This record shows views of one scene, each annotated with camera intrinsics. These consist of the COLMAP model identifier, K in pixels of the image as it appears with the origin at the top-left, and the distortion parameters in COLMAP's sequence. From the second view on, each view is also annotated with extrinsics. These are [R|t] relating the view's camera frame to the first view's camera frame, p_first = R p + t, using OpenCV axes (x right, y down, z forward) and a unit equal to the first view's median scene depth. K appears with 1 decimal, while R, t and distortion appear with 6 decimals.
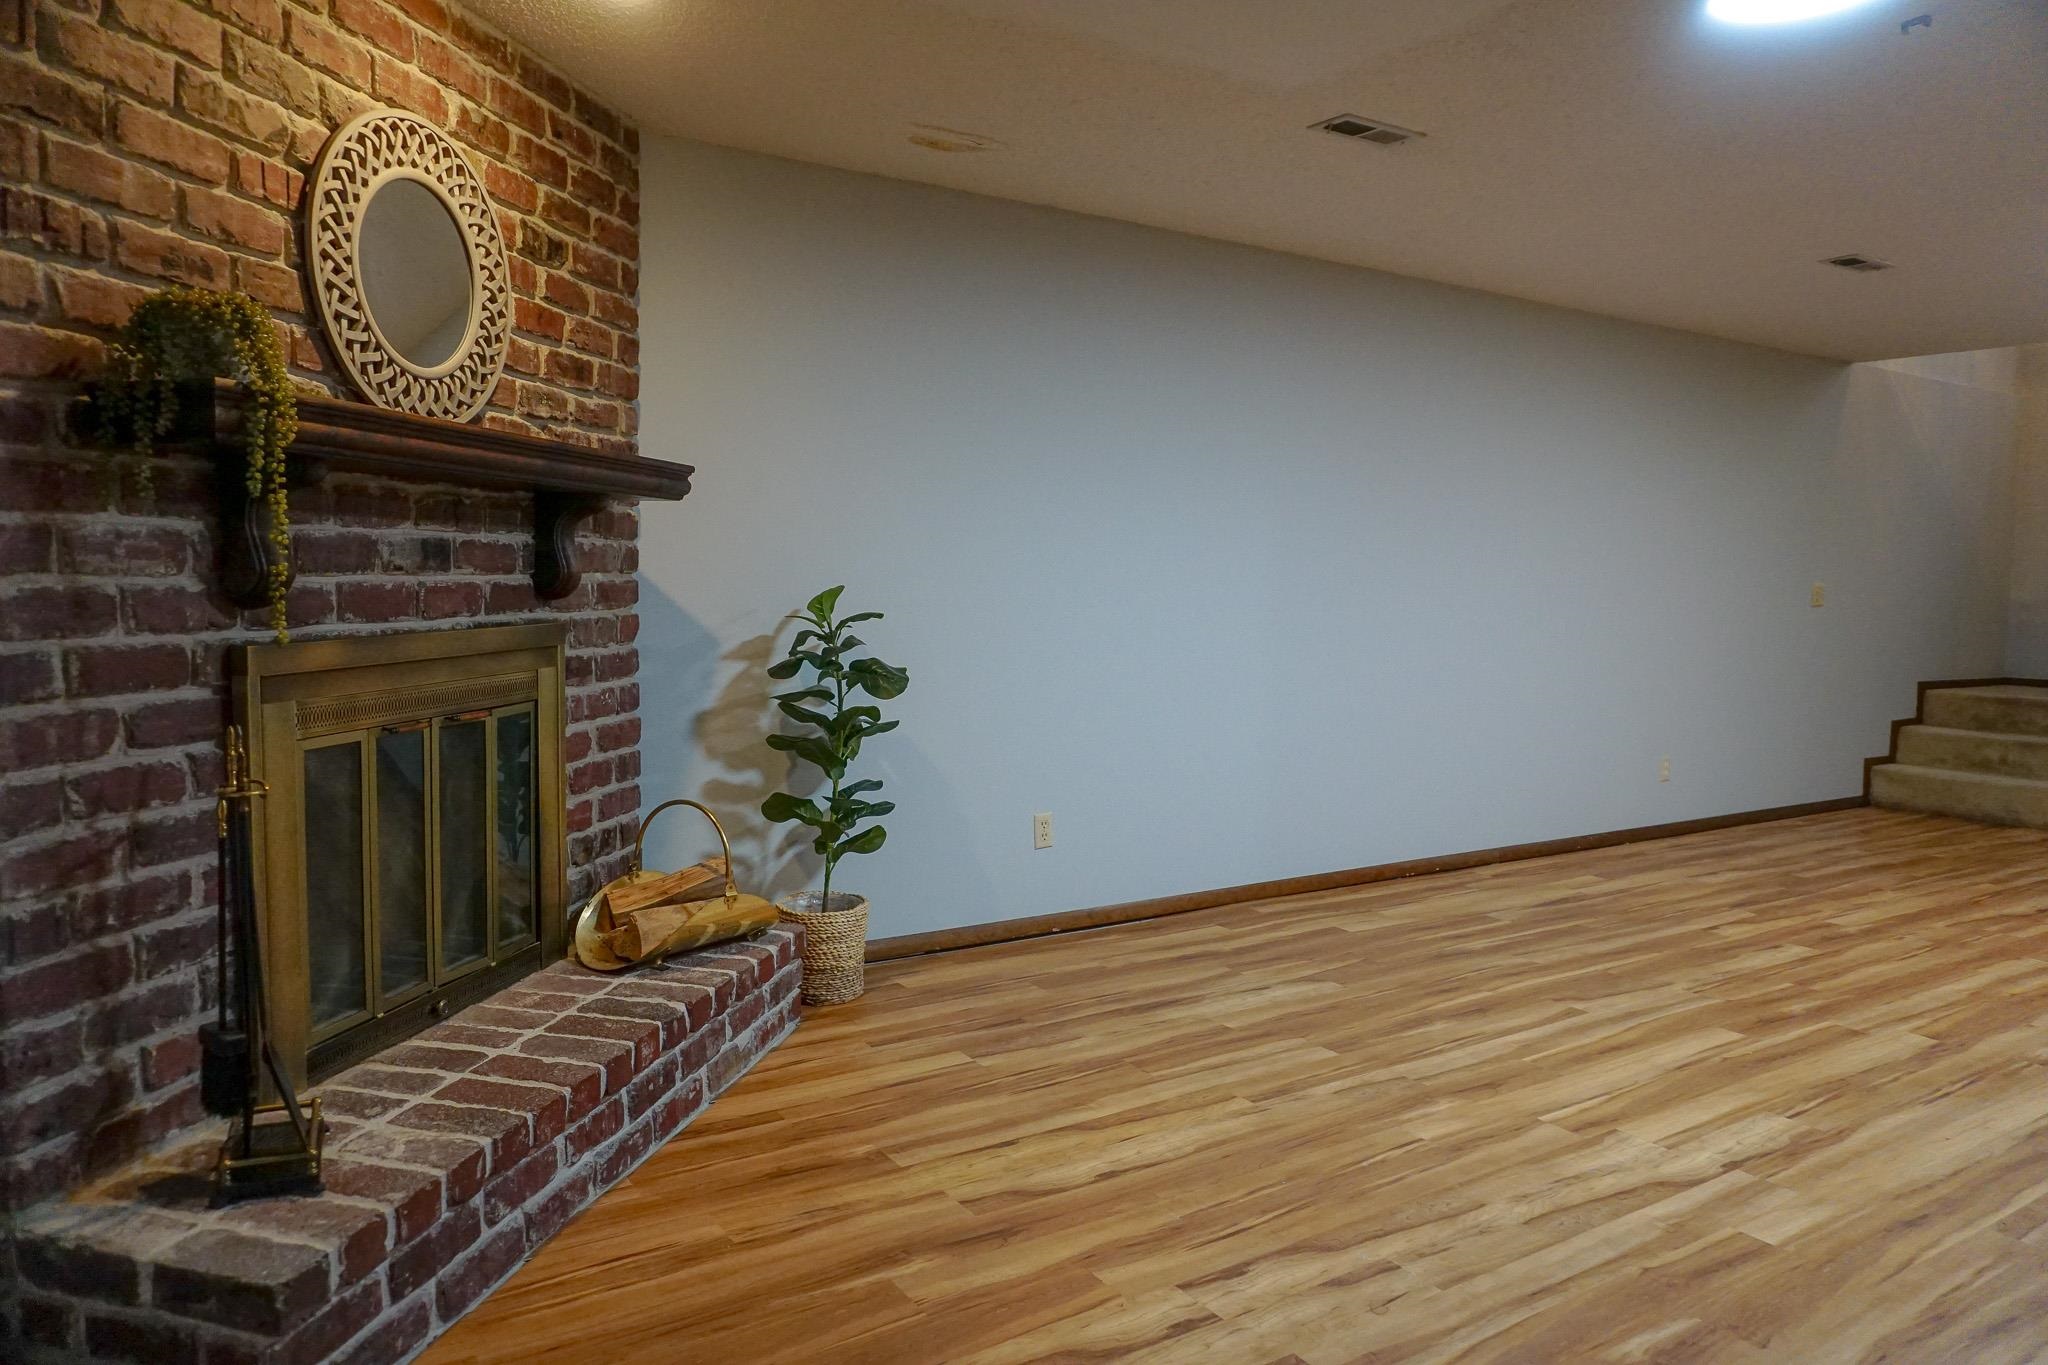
lens RADIAL K [[1375.7, 0, 1006.3], [0, 1375.7, 691.6], [0, 0, 1]] dist [-0.048108, 0.031777]
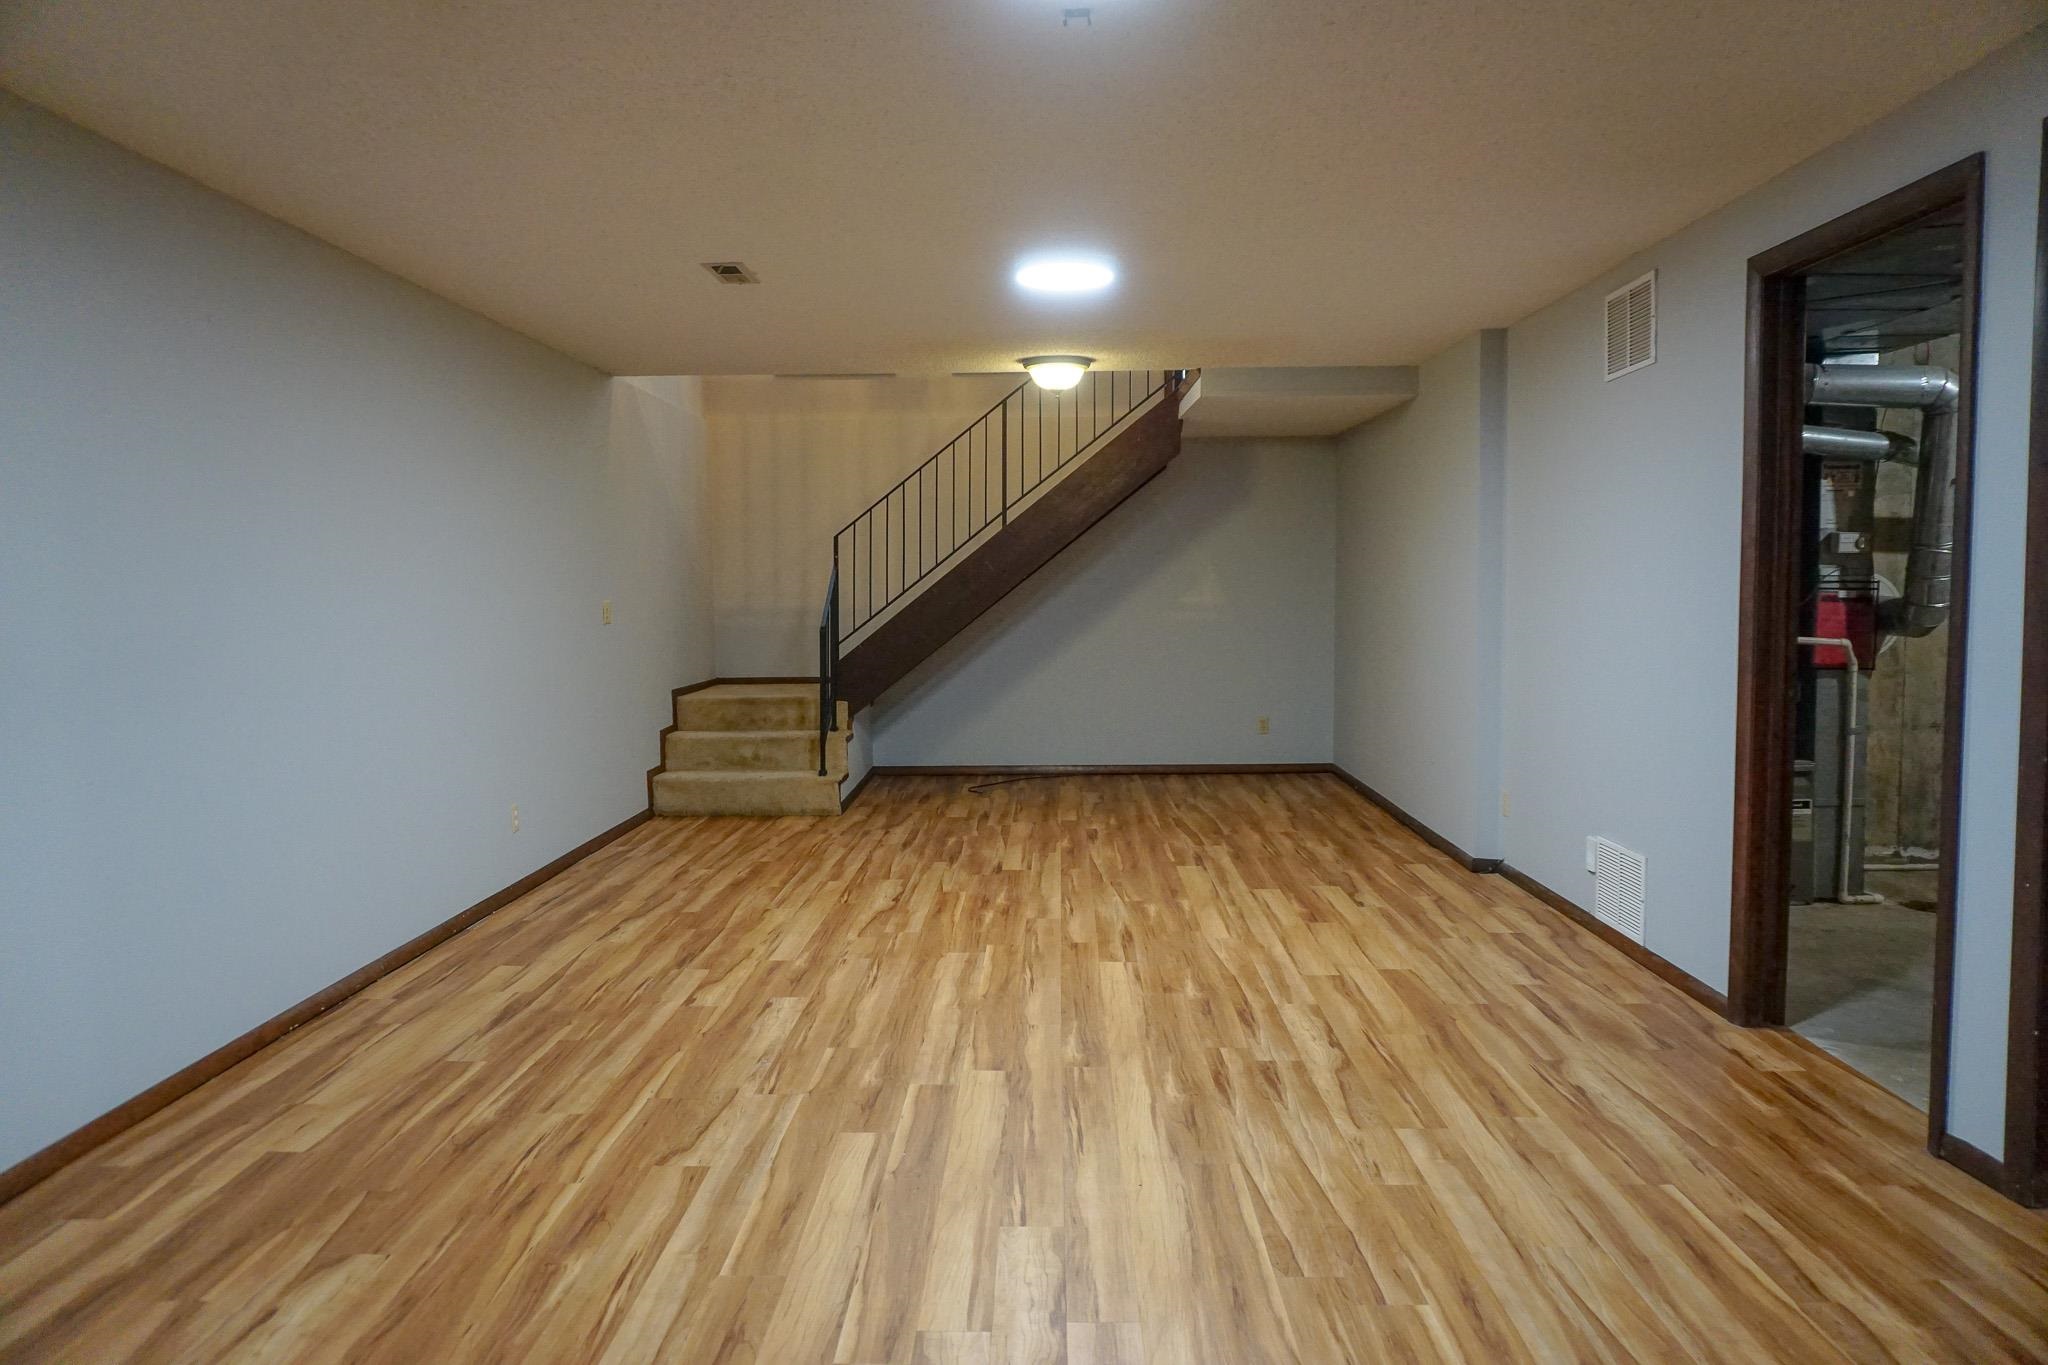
lens RADIAL K [[1375.7, 0, 1027.9], [0, 1375.7, 688.9], [0, 0, 1]] dist [-0.048108, 0.031777]
pose [[0.544815, -0.085261, 0.834210, -0.118723], [0.088925, 0.995082, 0.043627, -0.063634], [-0.833828, 0.050413, 0.549718, 0.414882]]
